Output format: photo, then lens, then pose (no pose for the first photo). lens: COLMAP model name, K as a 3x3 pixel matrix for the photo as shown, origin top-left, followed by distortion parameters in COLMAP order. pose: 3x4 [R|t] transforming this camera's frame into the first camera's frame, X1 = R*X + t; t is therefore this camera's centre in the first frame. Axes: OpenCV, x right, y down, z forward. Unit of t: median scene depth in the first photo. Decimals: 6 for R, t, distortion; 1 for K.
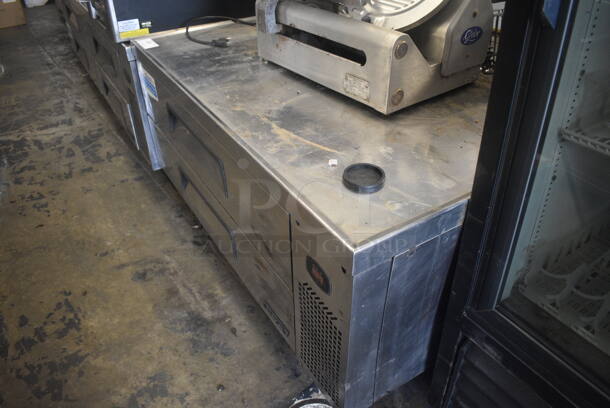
lens RADIAL K [[471.0, 0, 304.7], [0, 471.0, 203.1], [0, 0, 1]] dist [-0.094562, 0.004592]
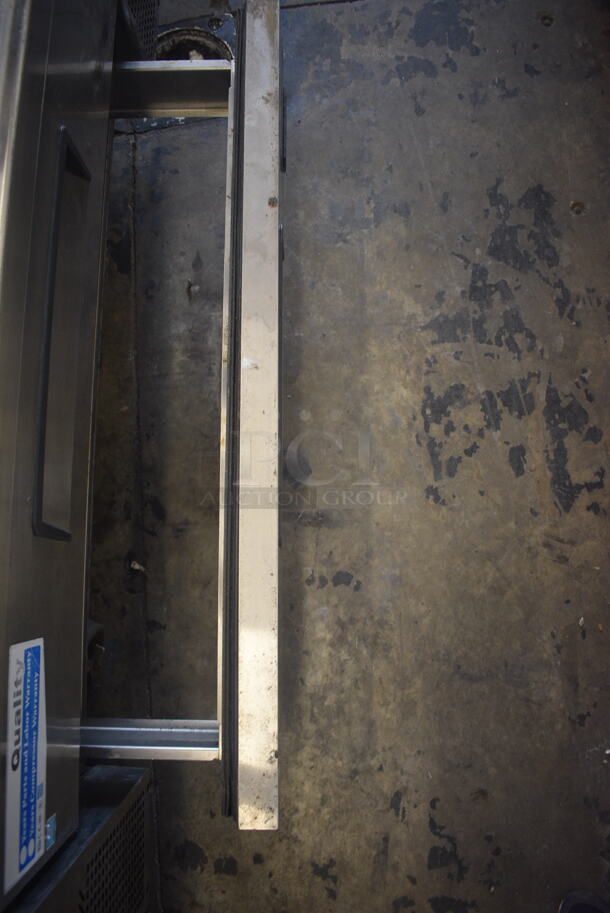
lens RADIAL K [[704.9, 0, 302.4], [0, 704.9, 456.6], [0, 0, 1]] dist [-0.094562, 0.004592]
pose [[-0.849802, -0.517192, 0.101731, -0.512985], [0.327877, -0.367552, 0.870289, -0.587936], [-0.412715, 0.772928, 0.481921, 0.734534]]
